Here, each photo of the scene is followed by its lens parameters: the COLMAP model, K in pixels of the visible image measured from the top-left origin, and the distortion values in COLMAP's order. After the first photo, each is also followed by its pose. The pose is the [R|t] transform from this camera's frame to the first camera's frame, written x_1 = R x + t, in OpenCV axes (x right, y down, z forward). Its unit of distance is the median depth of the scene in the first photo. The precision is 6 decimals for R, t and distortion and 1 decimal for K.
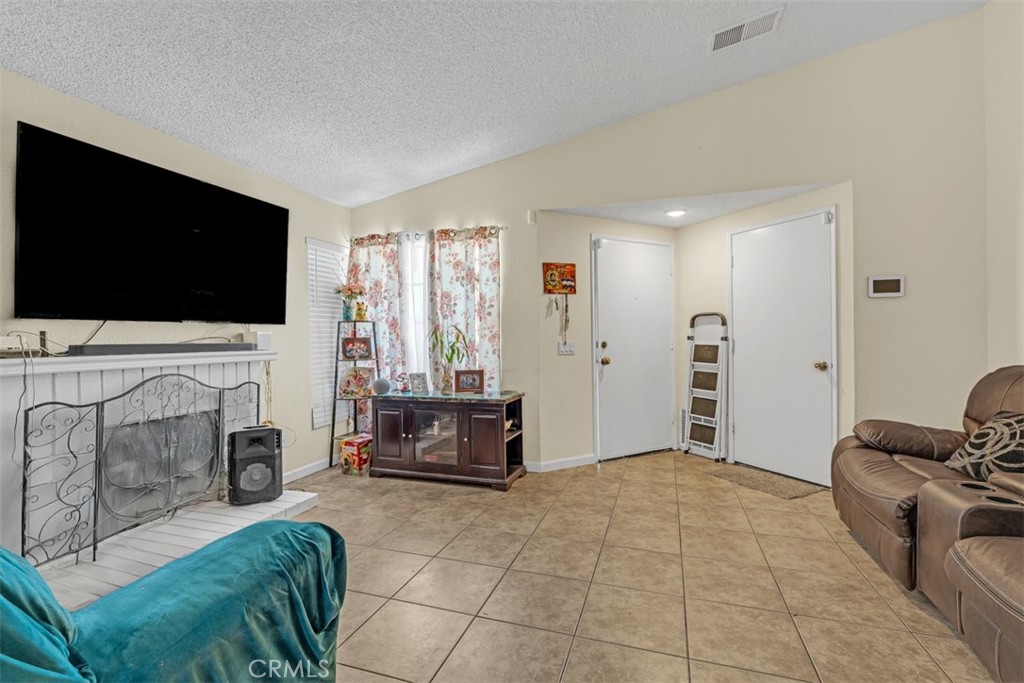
lens RADIAL K [[451.9, 0, 512.0], [0, 451.9, 341.5], [0, 0, 1]] dist [-0.004360, -0.000570]
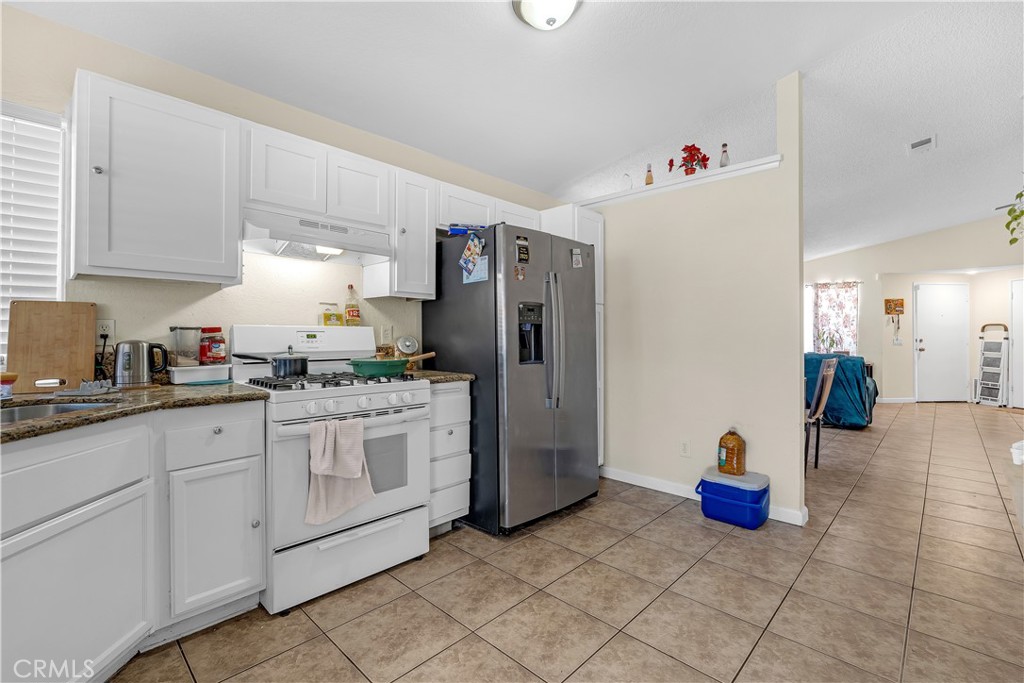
lens RADIAL K [[455.2, 0, 521.1], [0, 455.2, 332.0], [0, 0, 1]] dist [-0.003903, -0.000304]
pose [[0.911324, 0.012823, -0.411490, -0.551637], [-0.017337, 0.999823, -0.007240, 0.014158], [0.411324, 0.013732, 0.911386, -1.448802]]
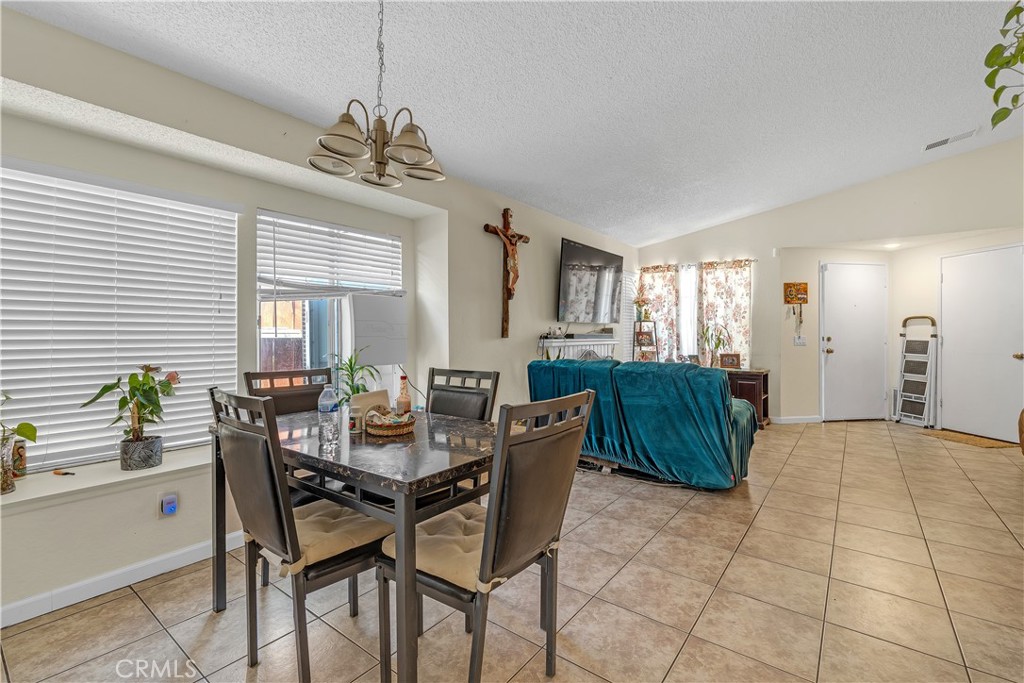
lens RADIAL K [[443.3, 0, 529.5], [0, 443.3, 333.2], [0, 0, 1]] dist [-0.000761, 0.000170]
pose [[0.952023, 0.013650, -0.305723, -0.268999], [-0.015392, 0.999876, -0.003289, 0.008215], [0.305641, 0.007836, 0.952115, -0.616629]]
